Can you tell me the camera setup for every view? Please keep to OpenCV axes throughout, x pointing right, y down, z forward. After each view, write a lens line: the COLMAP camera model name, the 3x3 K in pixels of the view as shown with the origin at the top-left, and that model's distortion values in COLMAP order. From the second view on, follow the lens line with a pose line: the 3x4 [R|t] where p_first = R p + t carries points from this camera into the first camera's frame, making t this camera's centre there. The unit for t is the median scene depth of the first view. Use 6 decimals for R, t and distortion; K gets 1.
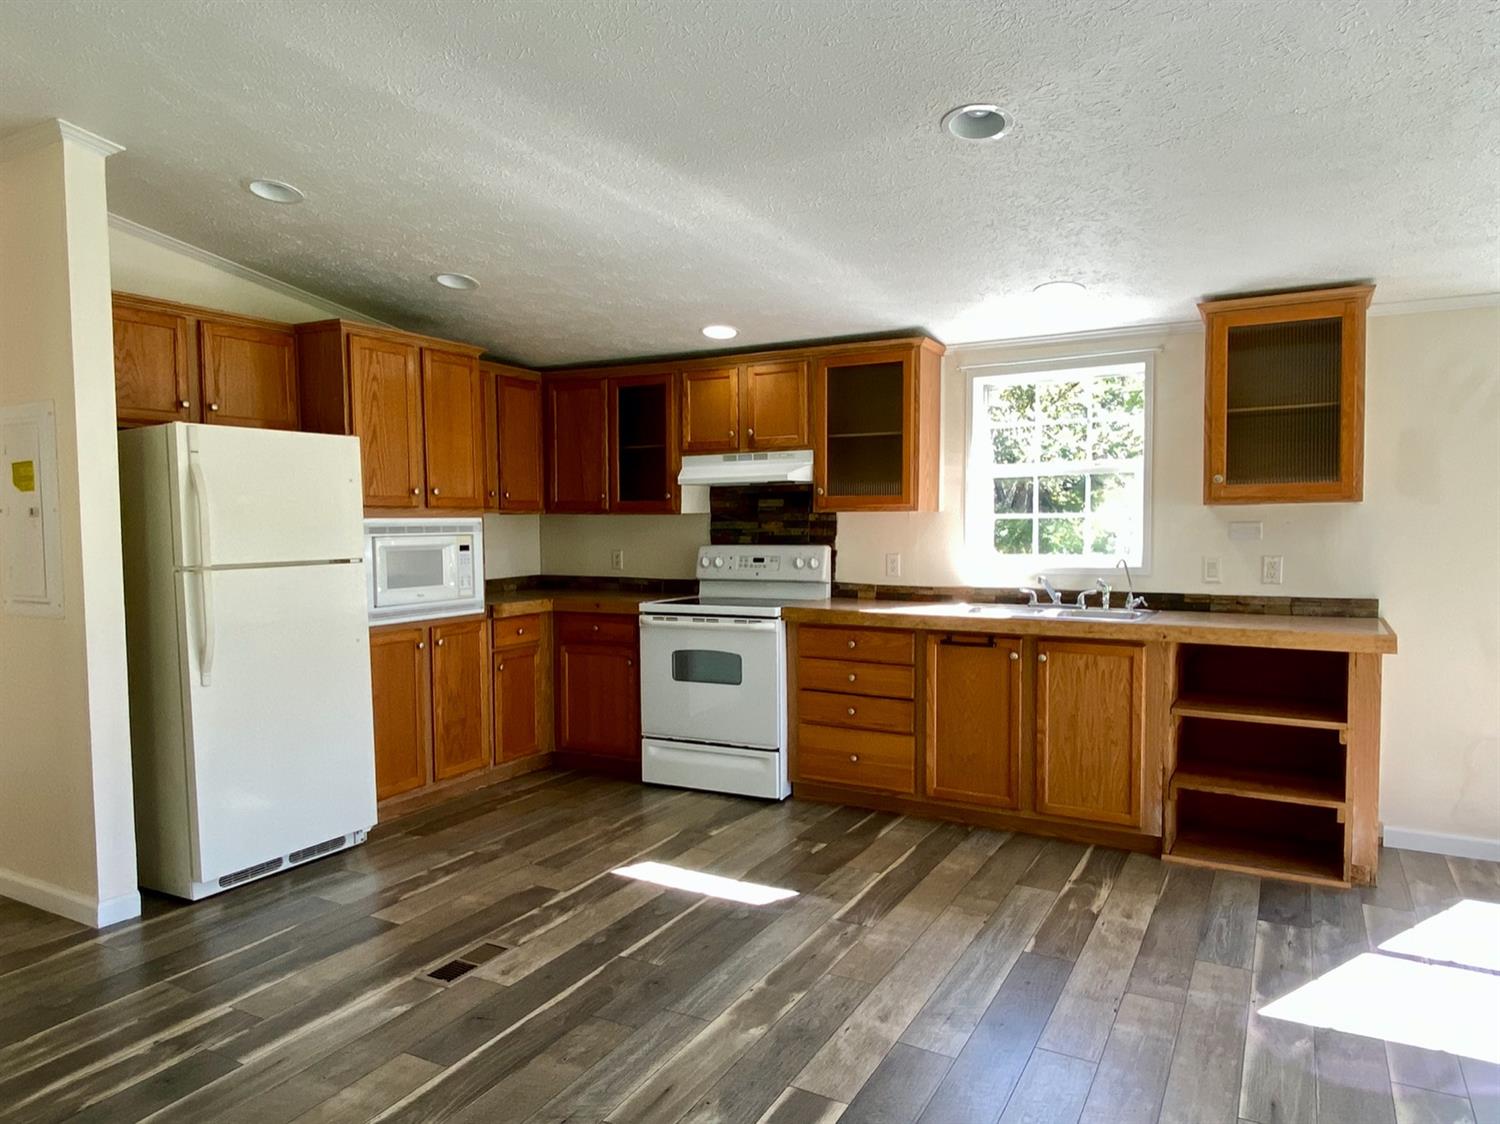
lens RADIAL K [[963.7, 0, 754.5], [0, 963.7, 571.5], [0, 0, 1]] dist [0.109378, -0.135599]
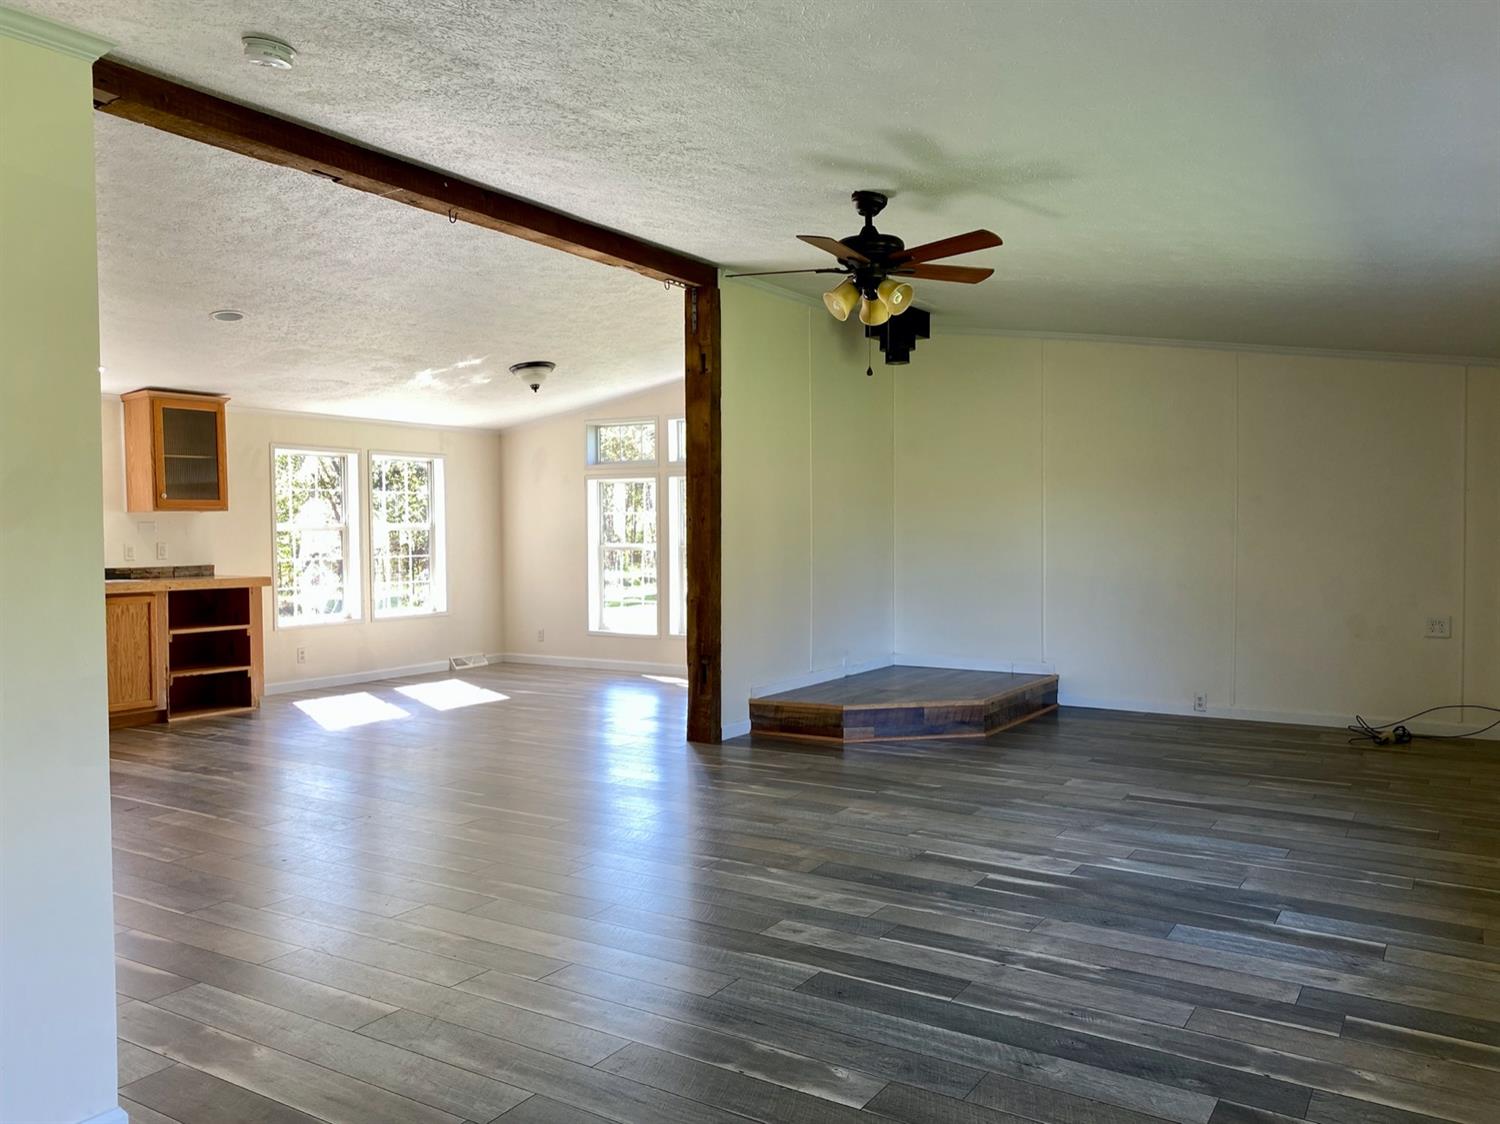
lens RADIAL K [[1127.2, 0, 750.0], [0, 1127.2, 562.0], [0, 0, 1]] dist [0.000393, -0.003203]
pose [[0.059197, -0.022954, 0.997982, -1.302524], [0.059585, 0.998034, 0.019421, 0.038973], [-0.996466, 0.058315, 0.060449, -0.106370]]
